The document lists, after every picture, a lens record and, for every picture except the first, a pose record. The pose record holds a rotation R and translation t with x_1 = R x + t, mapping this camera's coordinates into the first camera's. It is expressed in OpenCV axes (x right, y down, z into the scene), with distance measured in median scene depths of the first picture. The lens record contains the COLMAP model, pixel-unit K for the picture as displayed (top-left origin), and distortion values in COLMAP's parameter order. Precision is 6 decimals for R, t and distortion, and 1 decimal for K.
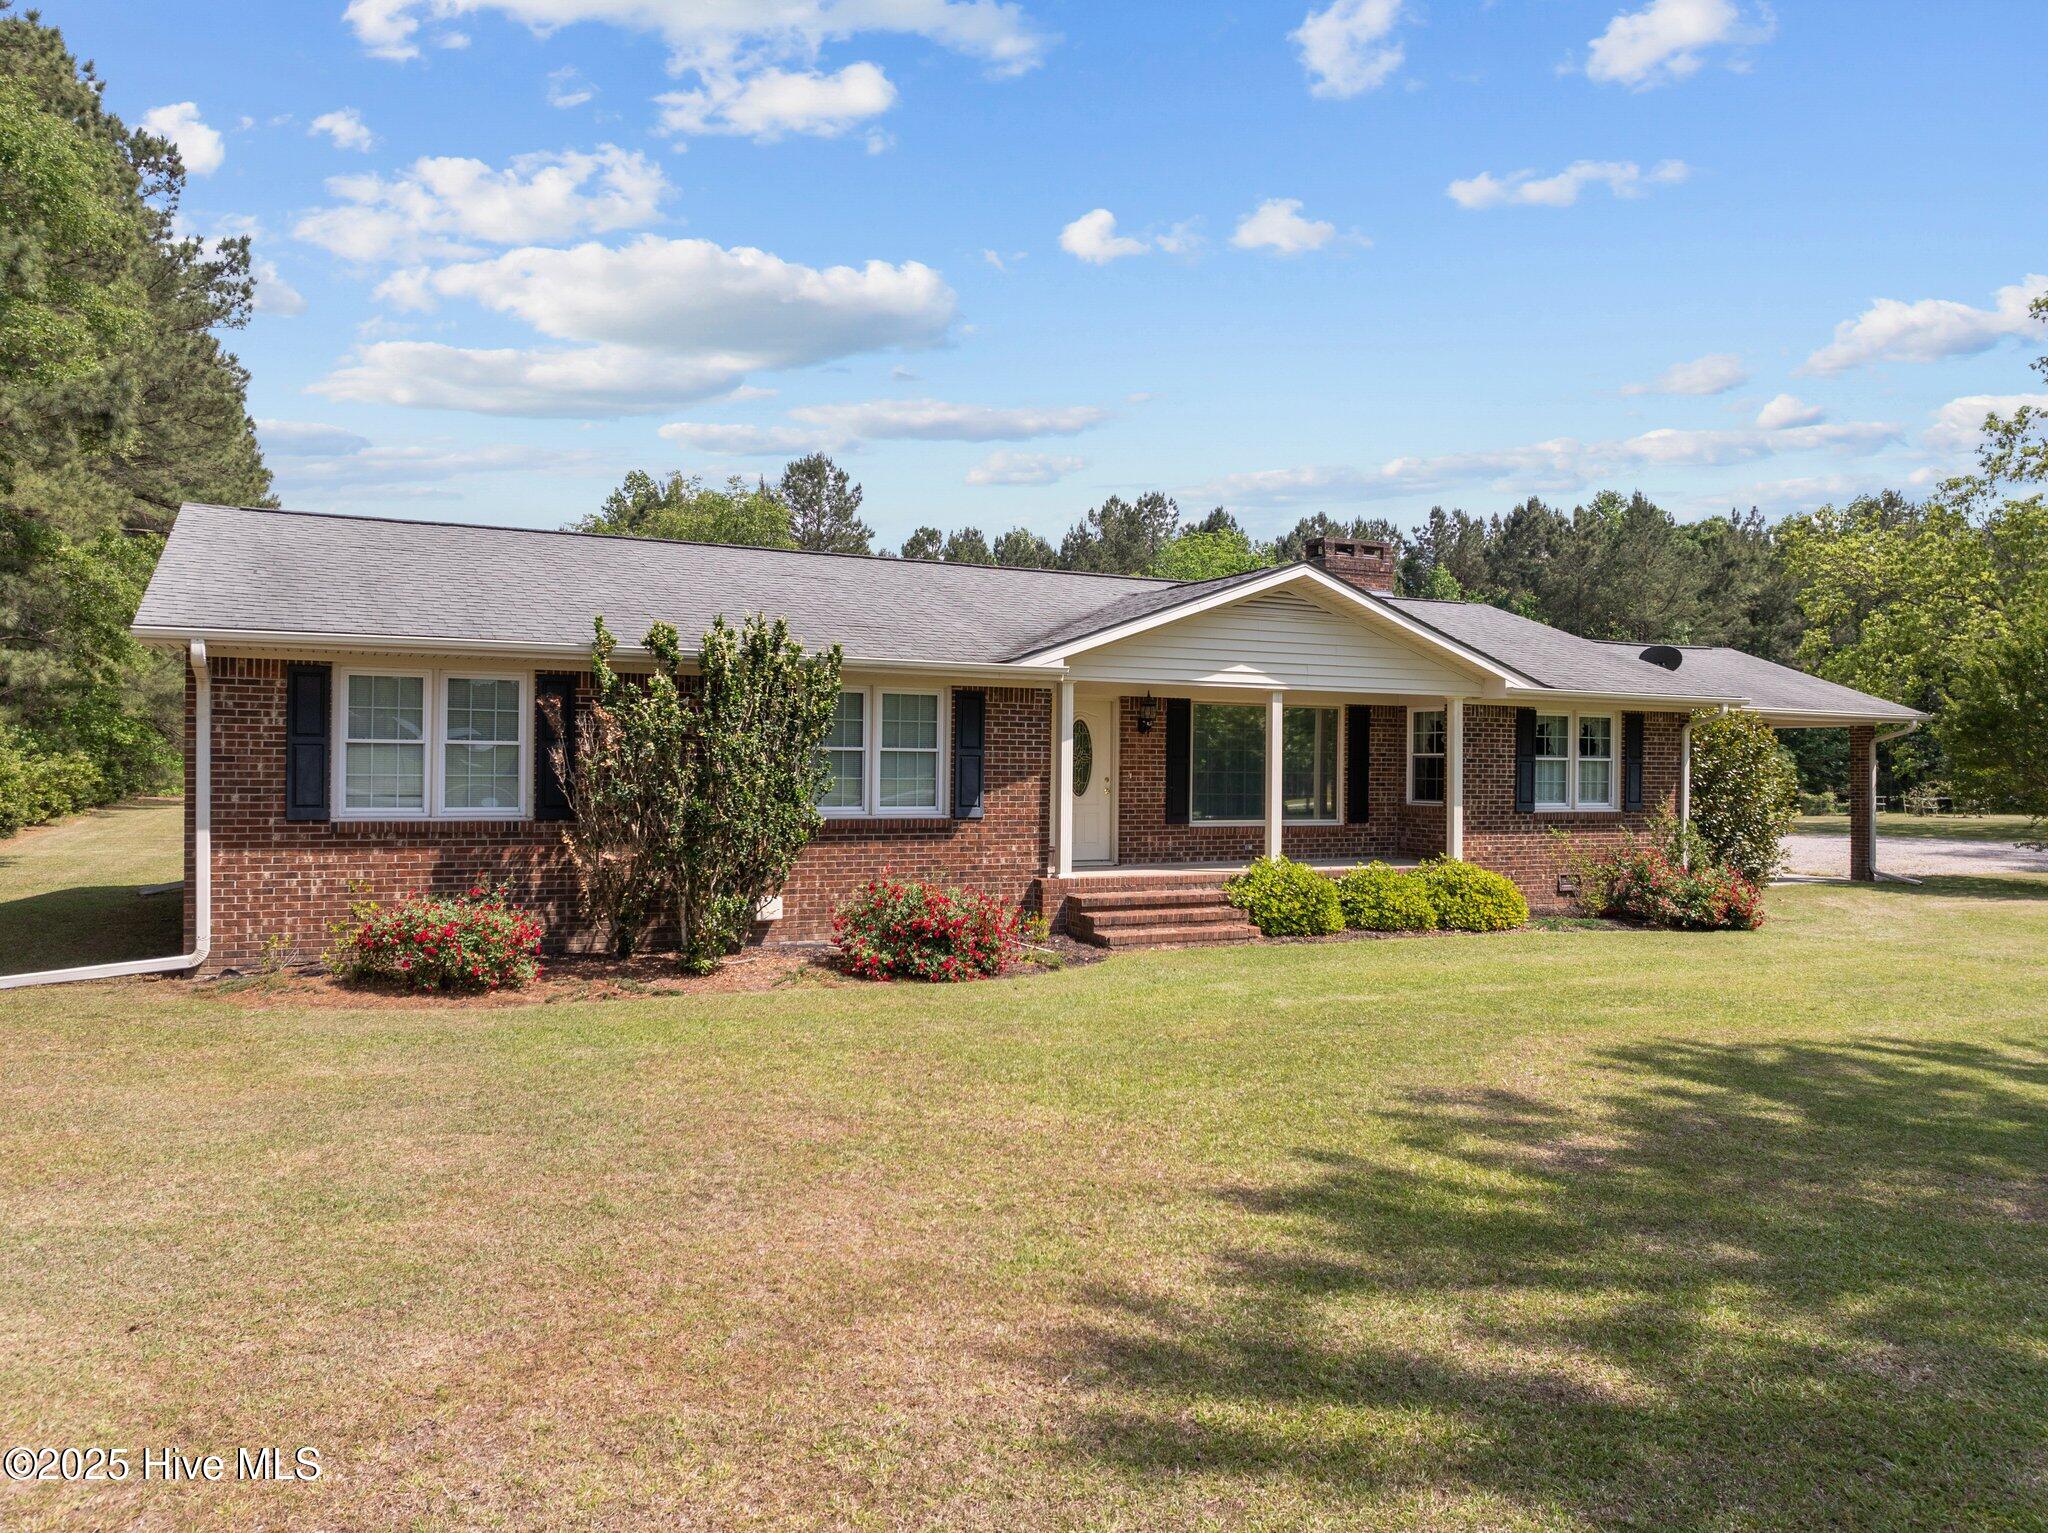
lens RADIAL K [[1593.5, 0, 1007.2], [0, 1593.5, 772.1], [0, 0, 1]] dist [0.001263, -0.001295]
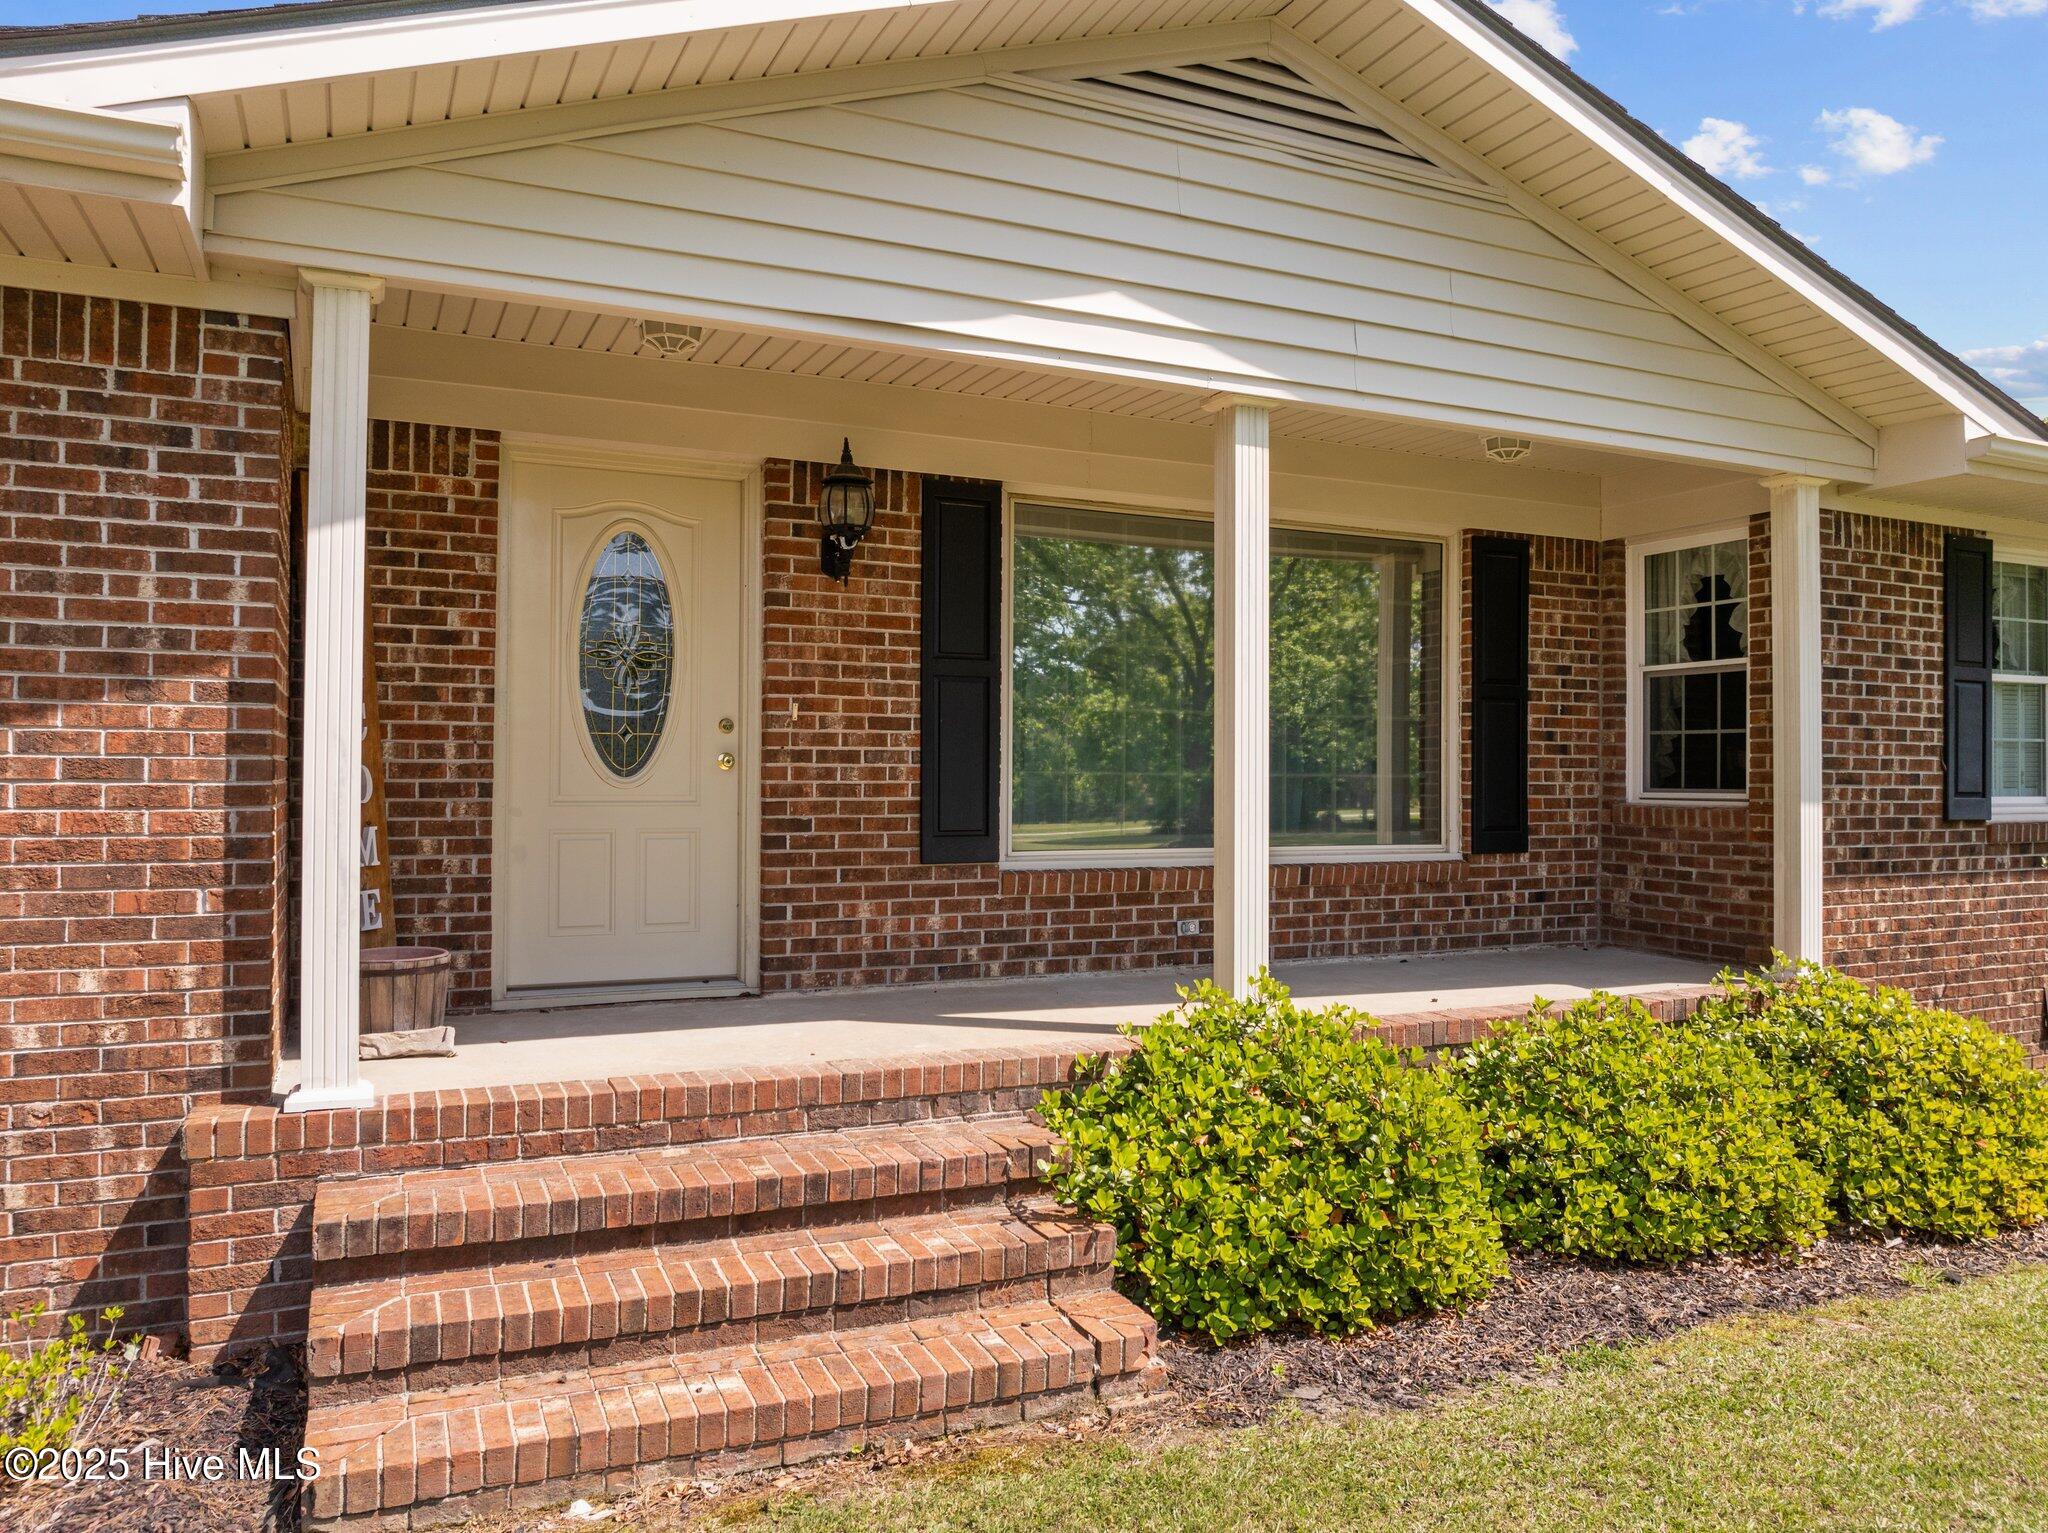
lens RADIAL K [[1504.3, 0, 1012.2], [0, 1504.3, 780.1], [0, 0, 1]] dist [-0.025909, 0.001135]
pose [[0.999002, -0.005143, -0.044366, 0.133739], [0.004845, 0.999965, -0.006828, 0.018160], [0.044400, 0.006606, 0.998992, 0.703786]]
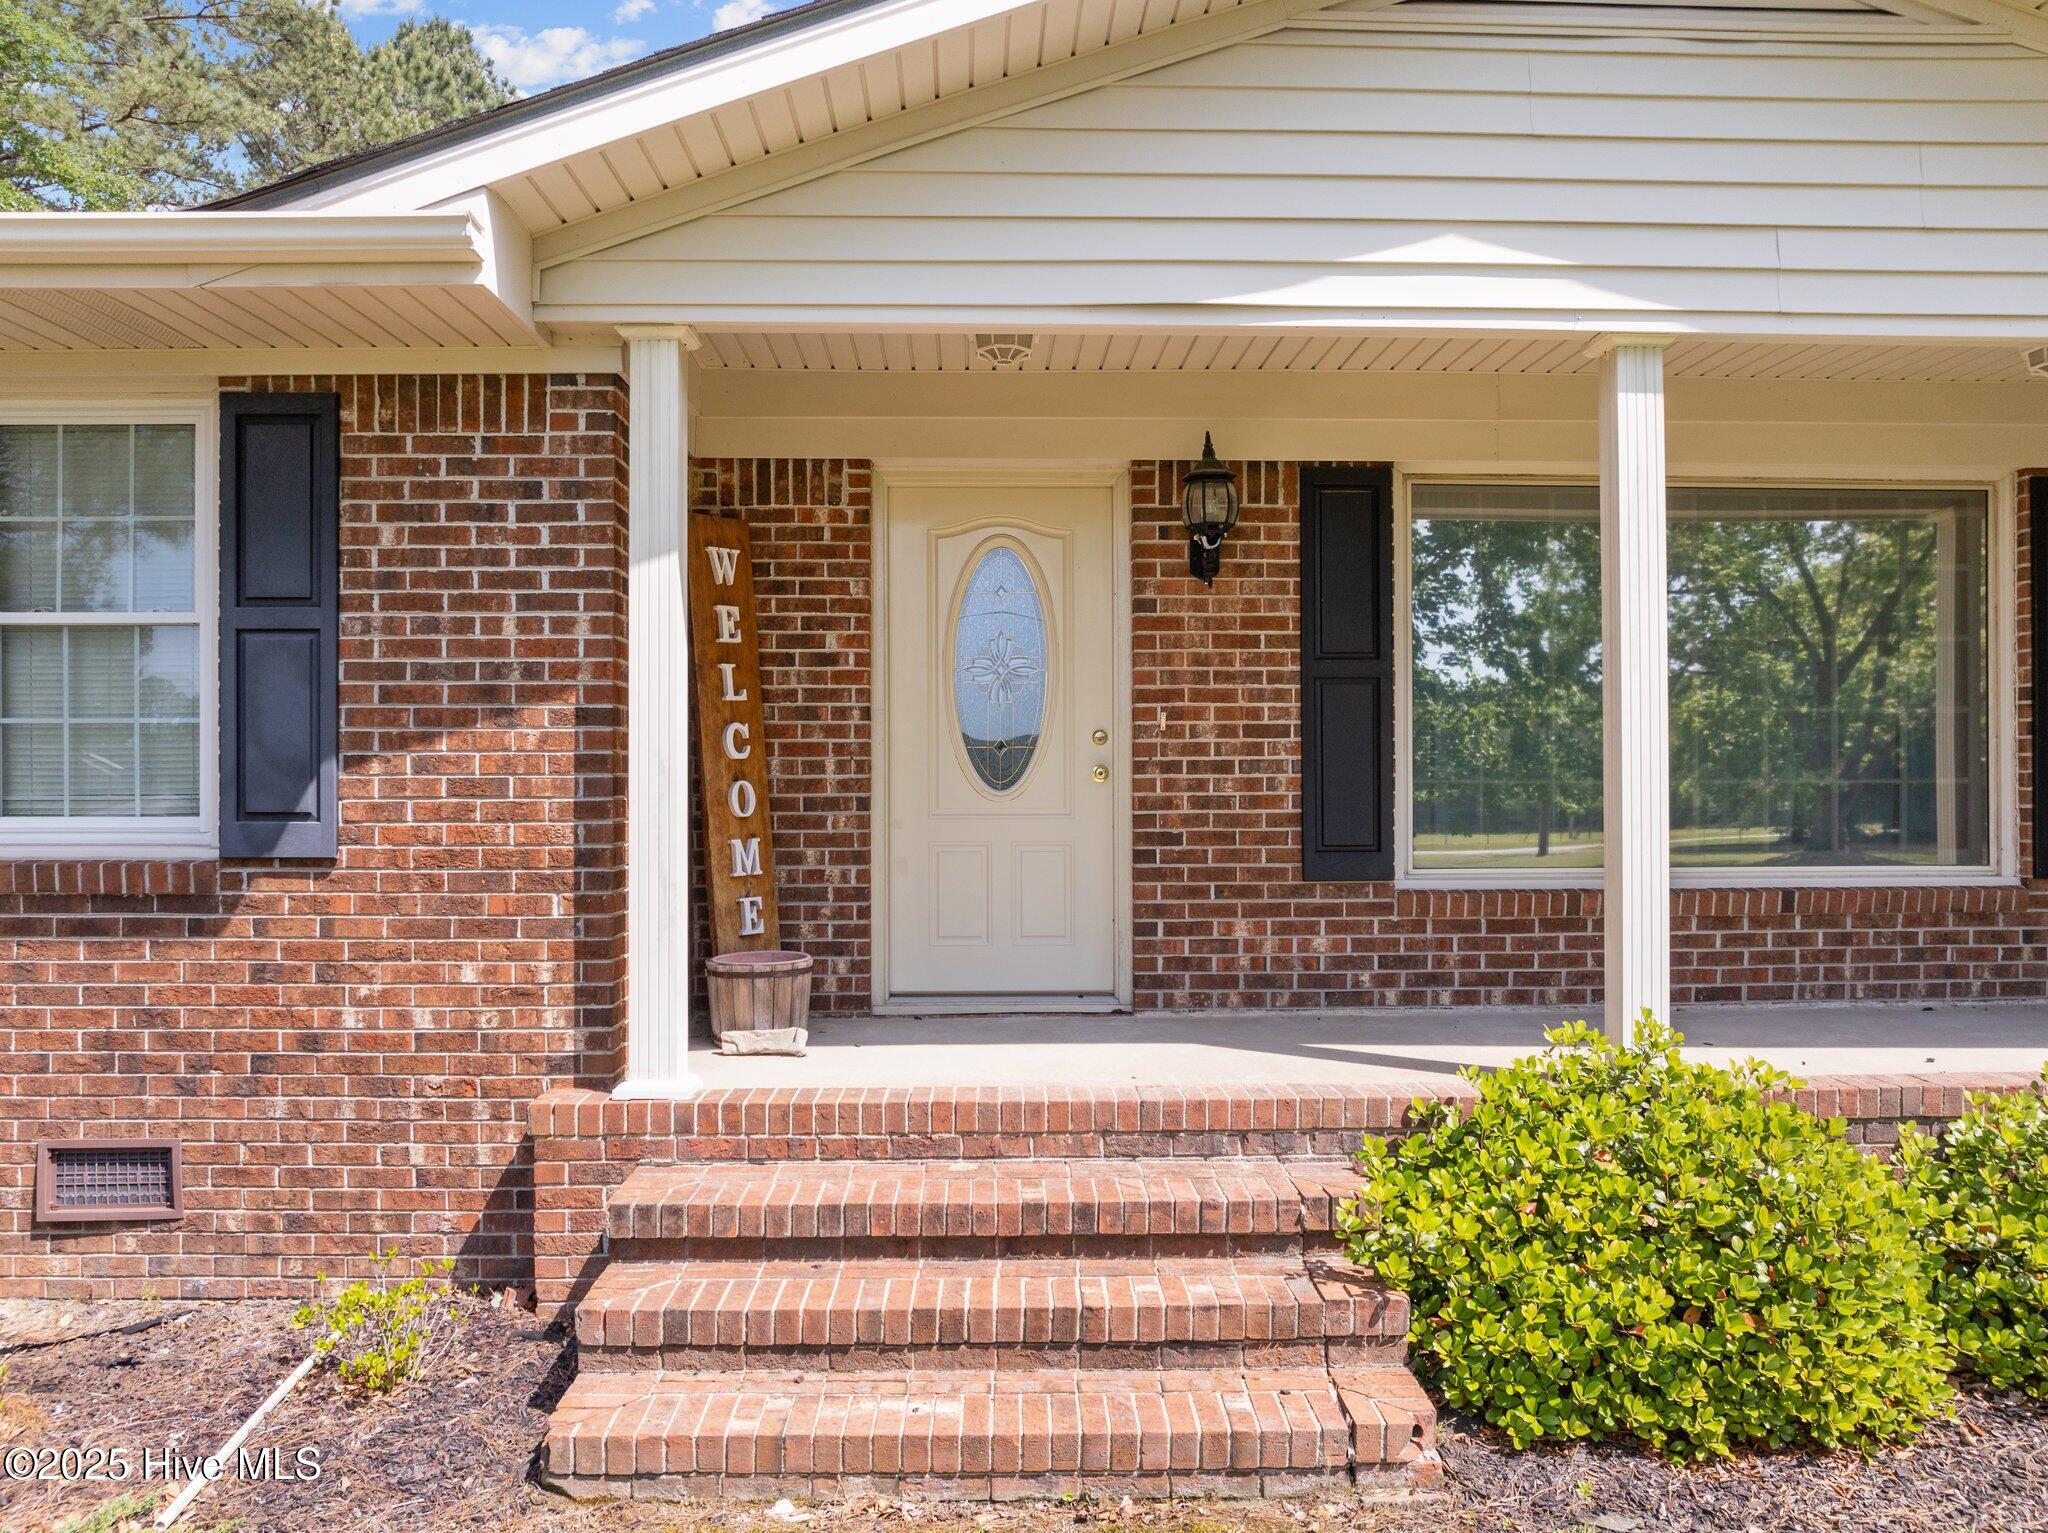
lens RADIAL K [[1504.3, 0, 976.8], [0, 1504.3, 809.5], [0, 0, 1]] dist [-0.025909, 0.001135]
pose [[0.897132, -0.007642, -0.441696, 0.172432], [0.009432, 0.999954, 0.001856, 0.018378], [0.441662, -0.005831, 0.897163, 0.725304]]
